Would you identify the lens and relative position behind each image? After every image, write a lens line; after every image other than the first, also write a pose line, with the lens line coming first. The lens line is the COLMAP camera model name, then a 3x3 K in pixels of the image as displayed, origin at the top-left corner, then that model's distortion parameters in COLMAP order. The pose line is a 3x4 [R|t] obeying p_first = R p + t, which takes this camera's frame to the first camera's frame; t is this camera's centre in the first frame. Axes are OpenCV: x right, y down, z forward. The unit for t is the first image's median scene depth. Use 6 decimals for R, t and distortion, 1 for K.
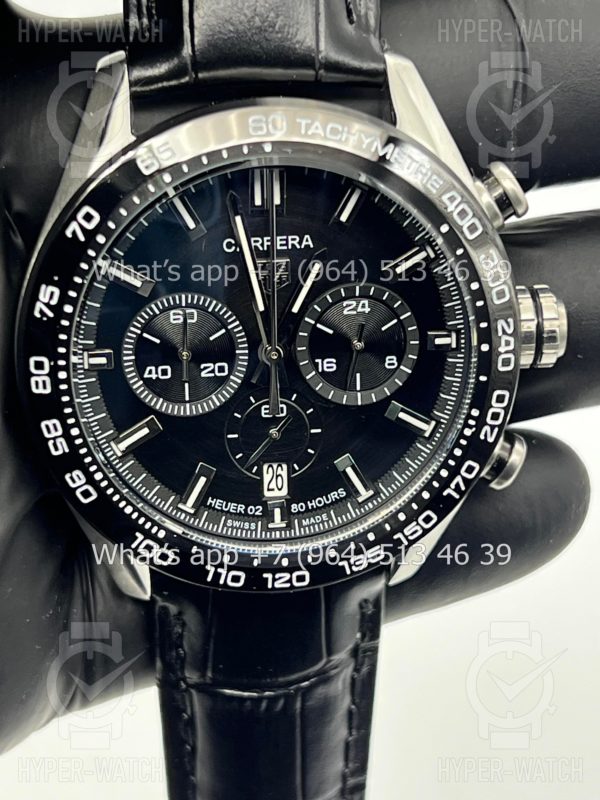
lens RADIAL K [[1873.9, 0, 299.7], [0, 1873.9, 403.6], [0, 0, 1]] dist [0.191842, 0.000000]
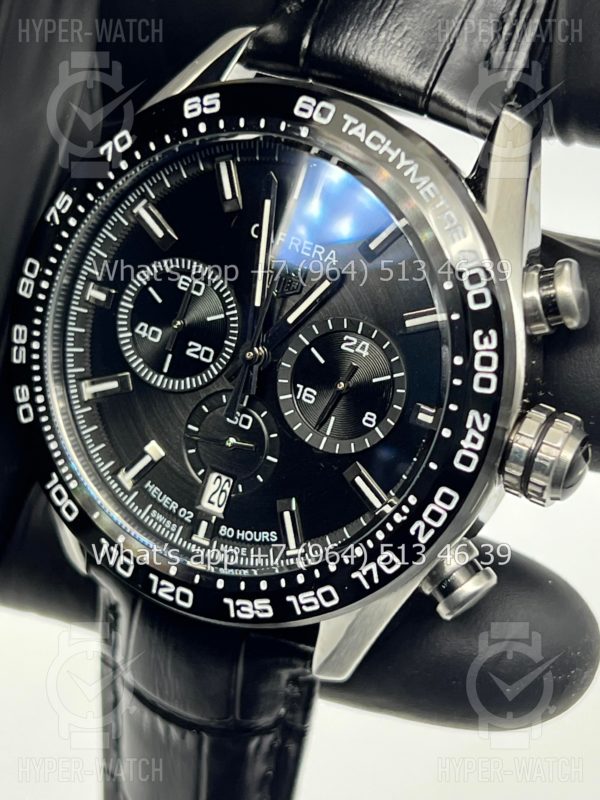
lens RADIAL K [[1873.9, 0, 297.1], [0, 1873.9, 398.1], [0, 0, 1]] dist [0.191842, 0.000000]
pose [[0.811209, 0.361871, -0.459335, 0.433467], [-0.435212, 0.898263, -0.060940, 0.038714], [0.390551, 0.249343, 0.886170, 0.193959]]
